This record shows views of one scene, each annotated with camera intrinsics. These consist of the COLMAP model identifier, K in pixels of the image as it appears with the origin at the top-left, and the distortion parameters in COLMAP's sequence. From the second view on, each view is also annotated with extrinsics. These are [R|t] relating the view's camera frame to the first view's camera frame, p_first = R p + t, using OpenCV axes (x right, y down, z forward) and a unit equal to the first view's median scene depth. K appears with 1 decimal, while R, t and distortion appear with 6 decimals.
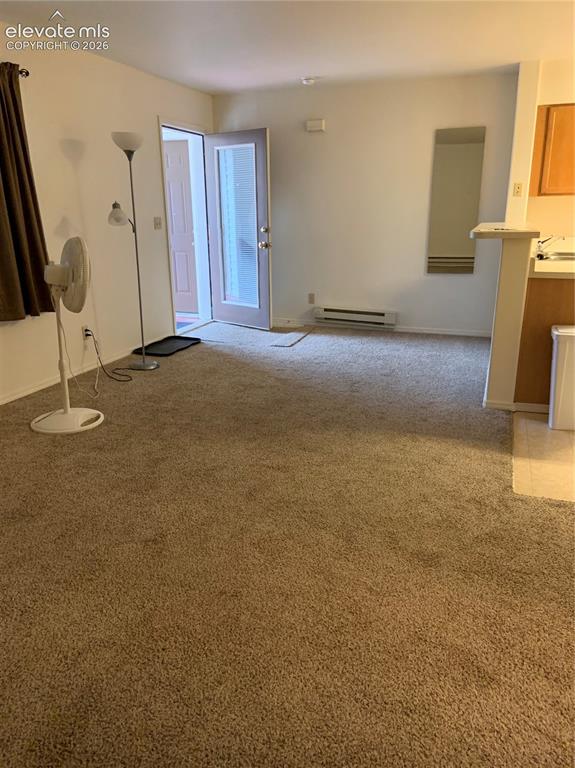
lens RADIAL K [[574.8, 0, 287.5], [0, 574.8, 384.0], [0, 0, 1]] dist [0.057221, -0.000084]
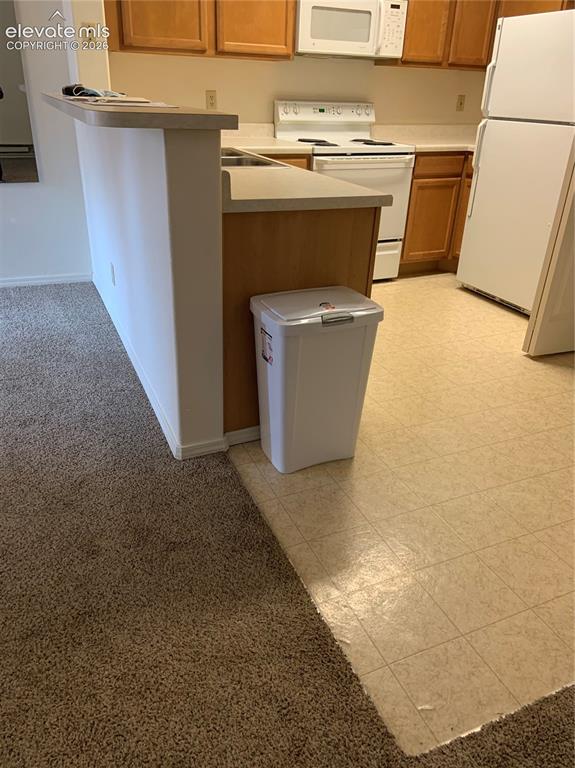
lens RADIAL K [[574.8, 0, 287.5], [0, 574.8, 384.0], [0, 0, 1]] dist [0.057221, -0.000084]
pose [[0.717112, -0.277491, 0.639334, 0.090947], [0.160078, 0.958376, 0.236413, -0.144003], [-0.678325, -0.067191, 0.731683, 0.562965]]
